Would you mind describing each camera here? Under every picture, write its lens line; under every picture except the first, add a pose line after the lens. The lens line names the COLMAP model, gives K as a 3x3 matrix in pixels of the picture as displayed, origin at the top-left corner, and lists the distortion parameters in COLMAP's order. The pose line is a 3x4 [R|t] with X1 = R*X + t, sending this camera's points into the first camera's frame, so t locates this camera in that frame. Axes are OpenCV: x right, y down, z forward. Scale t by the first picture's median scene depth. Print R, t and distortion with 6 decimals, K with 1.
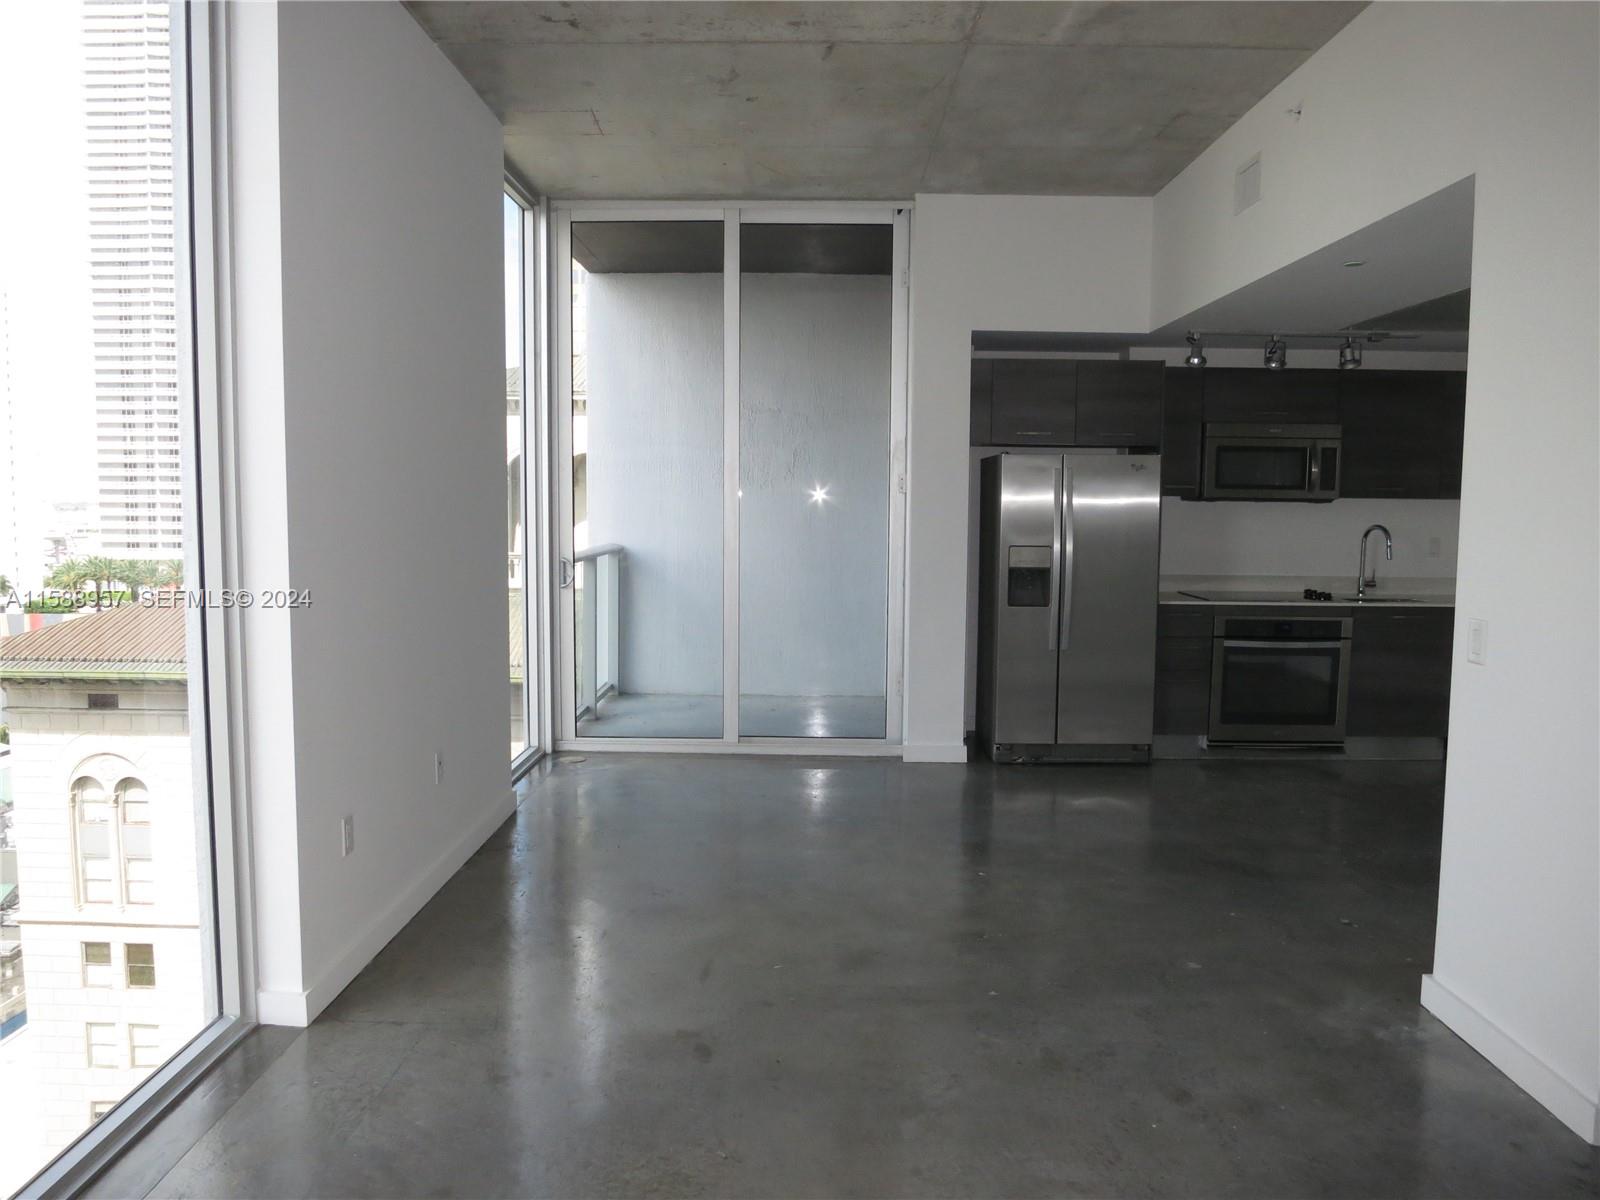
lens RADIAL K [[1148.5, 0, 793.1], [0, 1148.5, 600.6], [0, 0, 1]] dist [-0.052482, 0.011030]
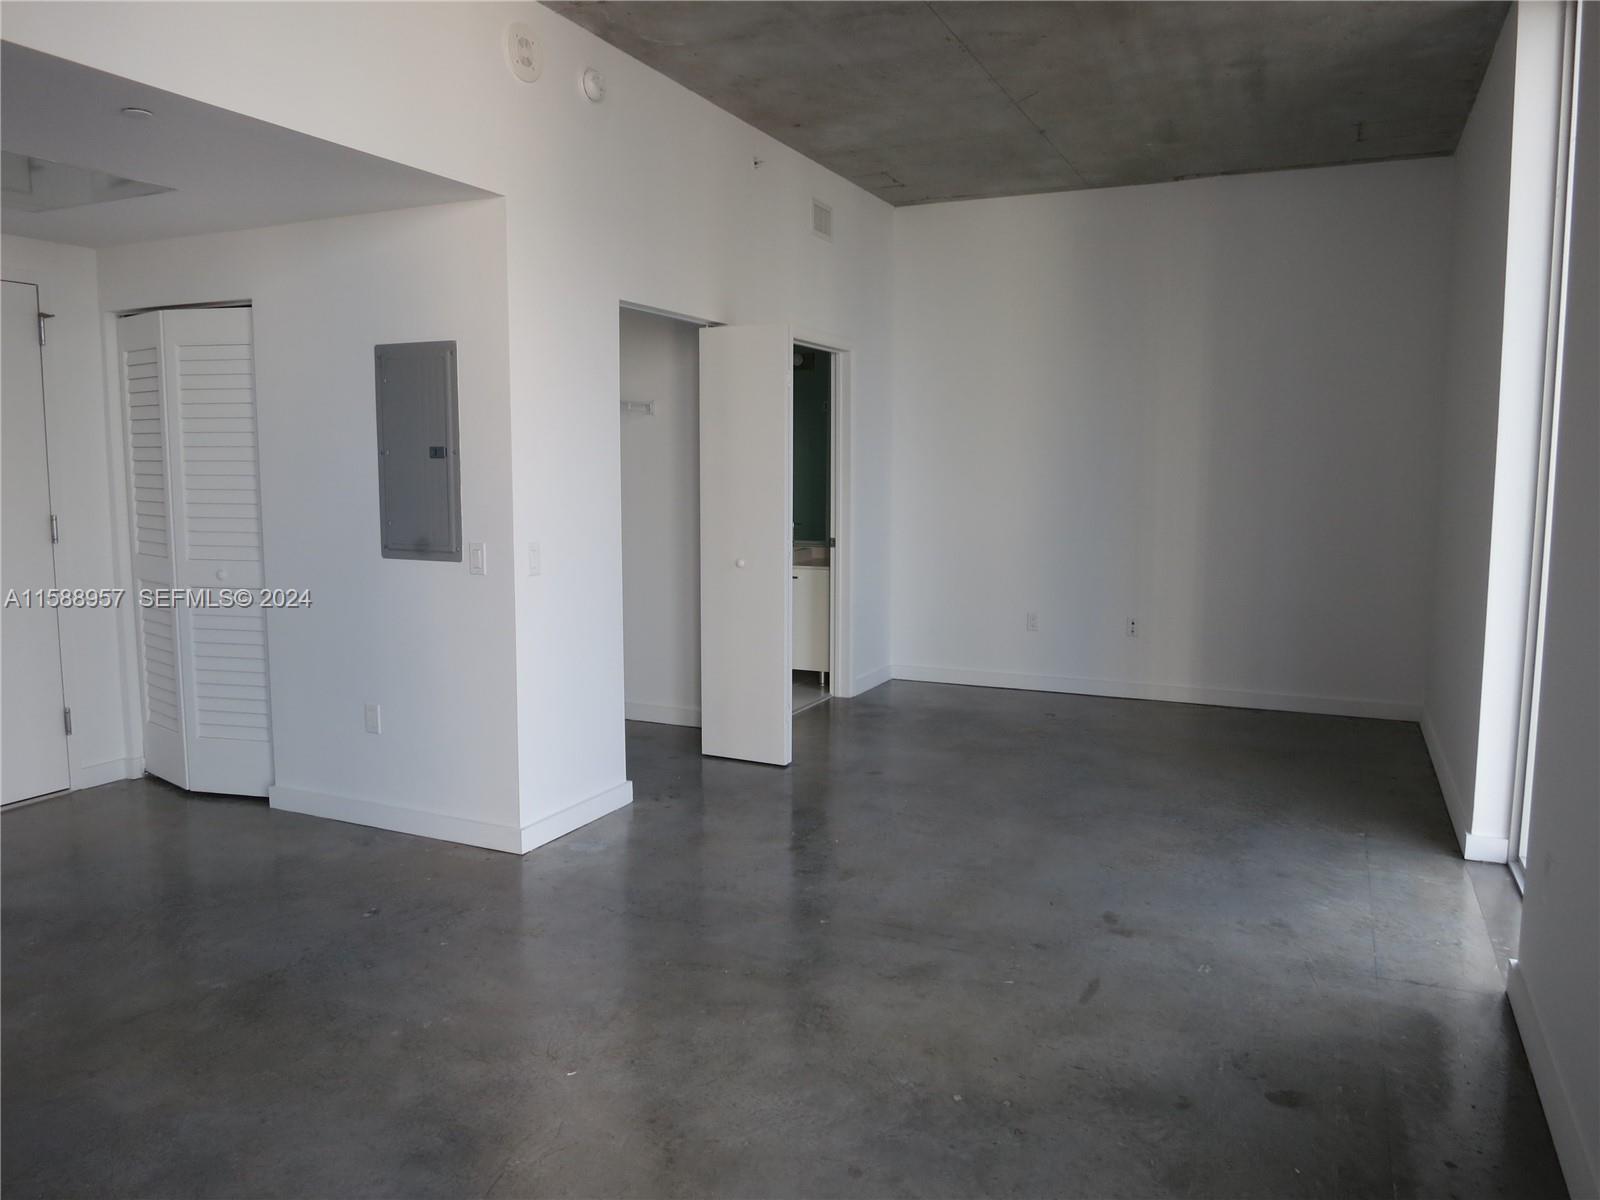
lens RADIAL K [[1148.5, 0, 793.1], [0, 1148.5, 600.6], [0, 0, 1]] dist [-0.052482, 0.011030]
pose [[-0.909929, -0.063276, 0.409910, -0.238618], [0.025161, 0.978053, 0.206831, -0.186094], [-0.414001, 0.198516, -0.888366, 2.077519]]
